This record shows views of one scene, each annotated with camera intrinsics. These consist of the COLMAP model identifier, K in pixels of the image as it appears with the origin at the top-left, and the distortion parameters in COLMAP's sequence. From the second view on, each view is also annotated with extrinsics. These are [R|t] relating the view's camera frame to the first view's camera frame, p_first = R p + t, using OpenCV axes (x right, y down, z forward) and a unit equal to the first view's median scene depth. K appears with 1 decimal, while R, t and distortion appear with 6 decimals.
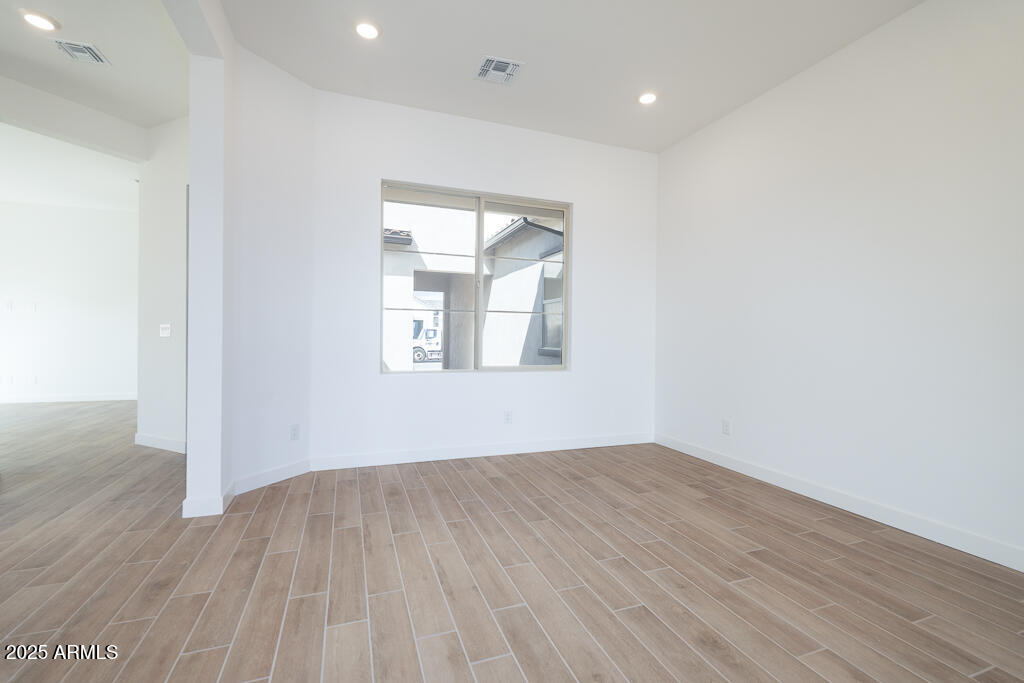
lens RADIAL K [[446.4, 0, 512.5], [0, 446.4, 338.5], [0, 0, 1]] dist [-0.005625, -0.001284]
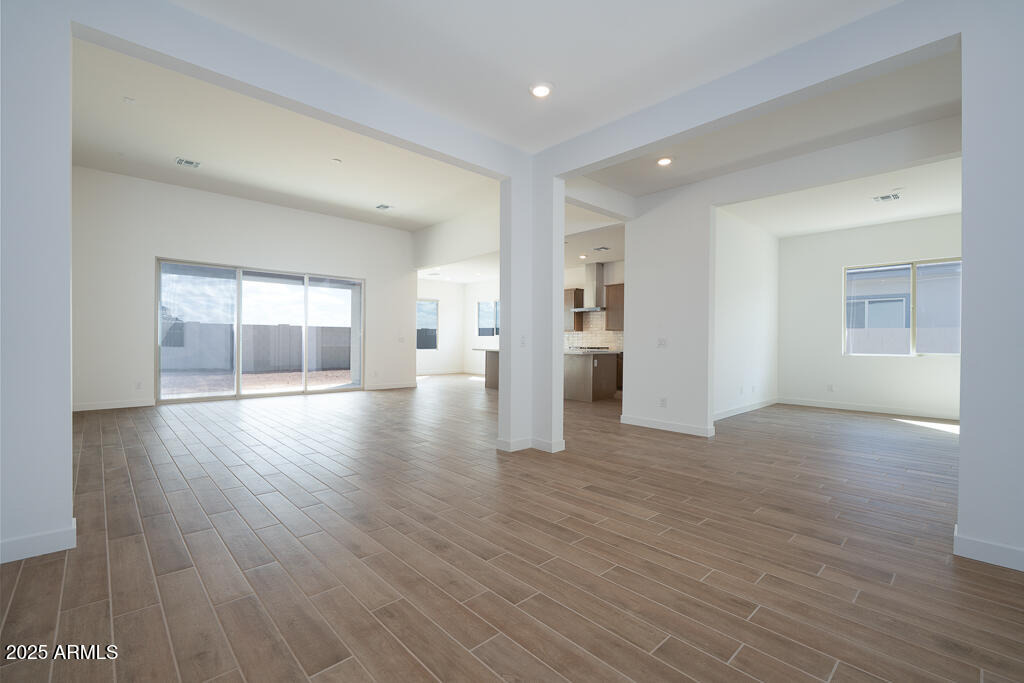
lens RADIAL K [[446.4, 0, 511.0], [0, 446.4, 345.1], [0, 0, 1]] dist [-0.005625, -0.001284]
pose [[-0.922793, -0.017738, -0.384888, 0.603311], [-0.020703, 0.999779, 0.003560, 0.002751], [0.384740, 0.011253, -0.922957, 1.819378]]
